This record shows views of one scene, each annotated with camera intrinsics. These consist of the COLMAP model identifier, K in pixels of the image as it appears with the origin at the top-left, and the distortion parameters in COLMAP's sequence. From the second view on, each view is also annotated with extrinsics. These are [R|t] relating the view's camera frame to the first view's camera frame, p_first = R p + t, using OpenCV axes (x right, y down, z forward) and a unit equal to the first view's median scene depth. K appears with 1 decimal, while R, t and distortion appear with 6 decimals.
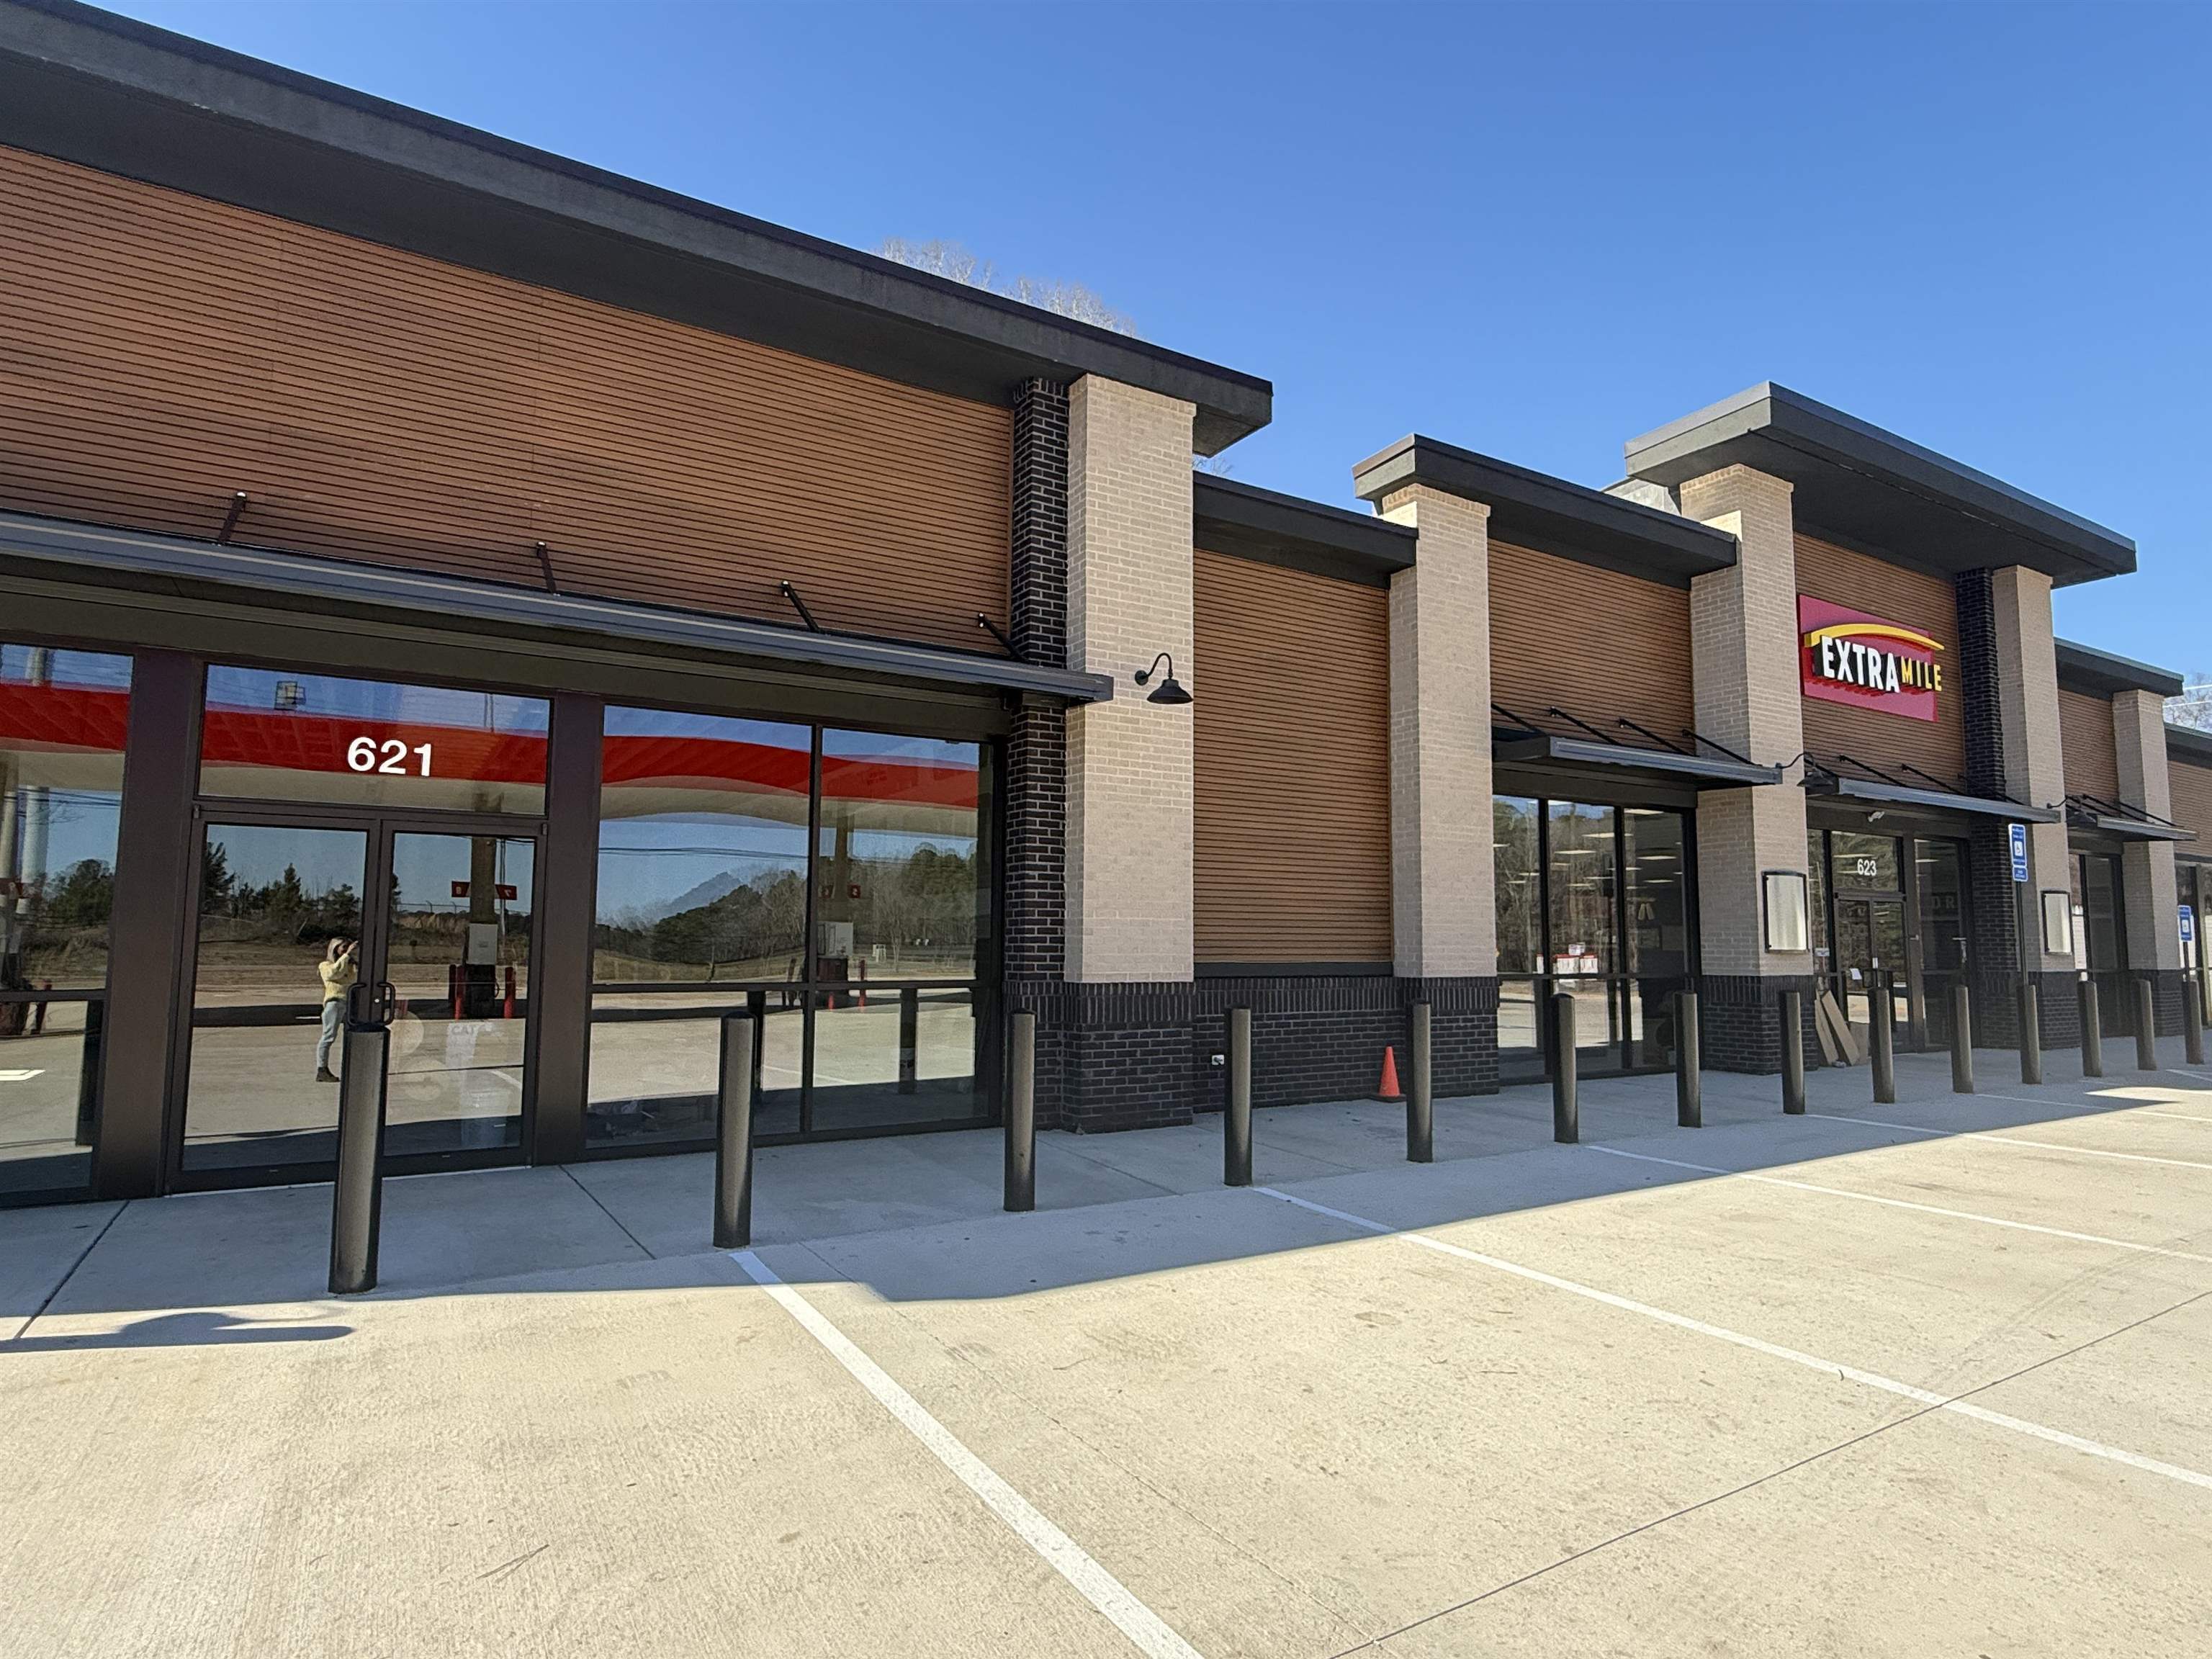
lens RADIAL K [[1207.2, 0, 1108.6], [0, 1207.2, 835.2], [0, 0, 1]] dist [0.001644, -0.001603]
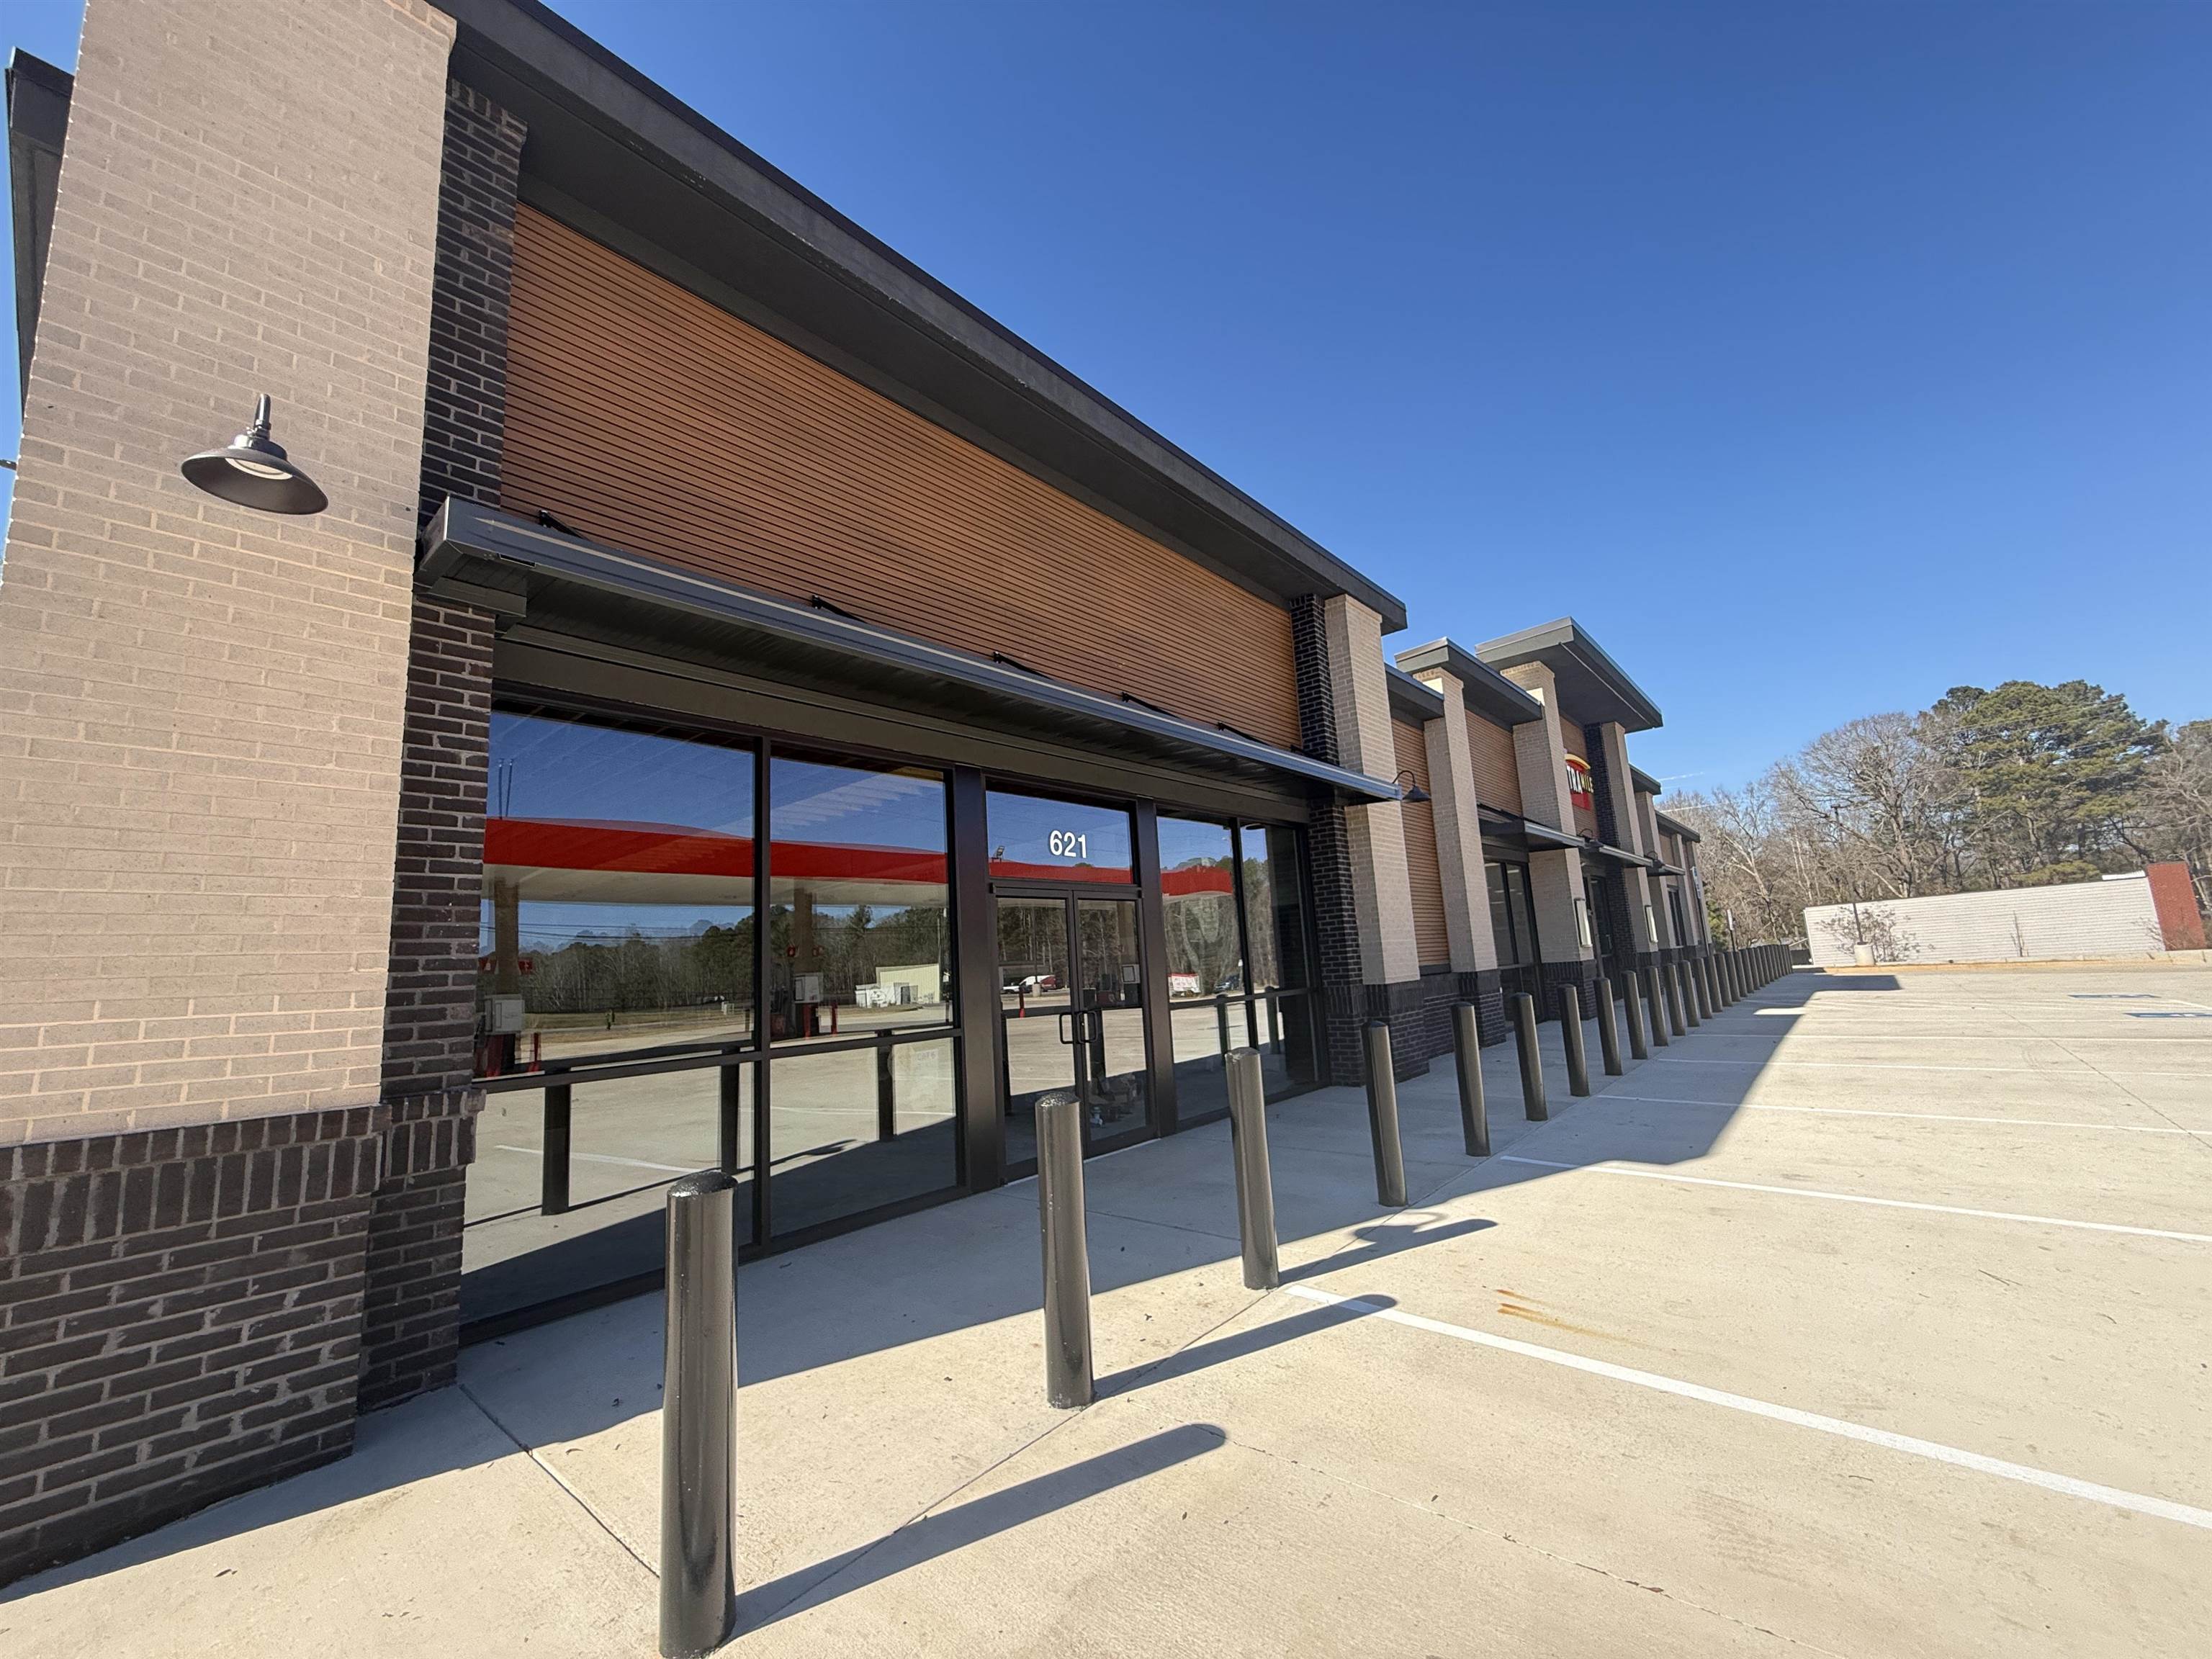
lens RADIAL K [[881.6, 0, 1103.8], [0, 881.6, 832.9], [0, 0, 1]] dist [0.000590, 0.000131]
pose [[0.953089, -0.013572, 0.302387, -0.664942], [0.034443, 0.997368, -0.063796, -0.009876], [-0.300725, 0.071219, 0.951048, 0.026148]]
